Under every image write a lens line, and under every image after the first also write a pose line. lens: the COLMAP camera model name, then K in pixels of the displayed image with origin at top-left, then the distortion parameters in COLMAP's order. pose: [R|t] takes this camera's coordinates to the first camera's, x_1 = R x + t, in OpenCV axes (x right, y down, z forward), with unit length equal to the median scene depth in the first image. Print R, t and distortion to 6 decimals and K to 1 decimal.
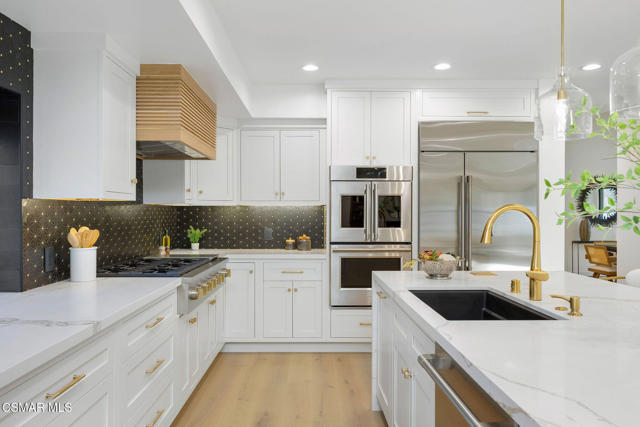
lens RADIAL K [[467.1, 0, 320.0], [0, 467.1, 213.5], [0, 0, 1]] dist [-0.000383, -0.000068]
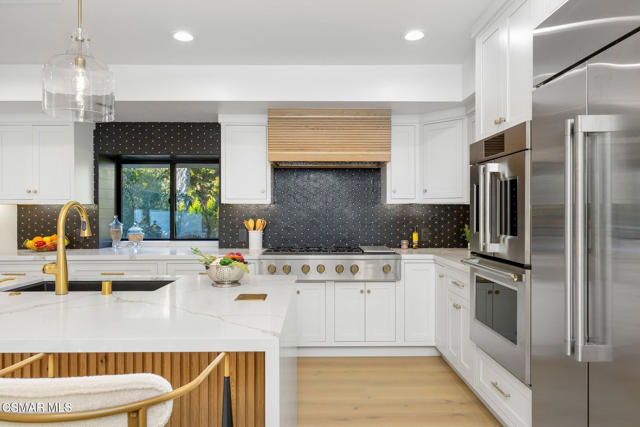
lens RADIAL K [[422.8, 0, 320.0], [0, 422.8, 213.5], [0, 0, 1]] dist [0.000782, 0.000165]
pose [[-0.005780, -0.010870, -0.999924, 0.772967], [-0.000983, 0.999941, -0.010864, 0.016351], [0.999983, 0.000920, -0.005791, 0.891098]]
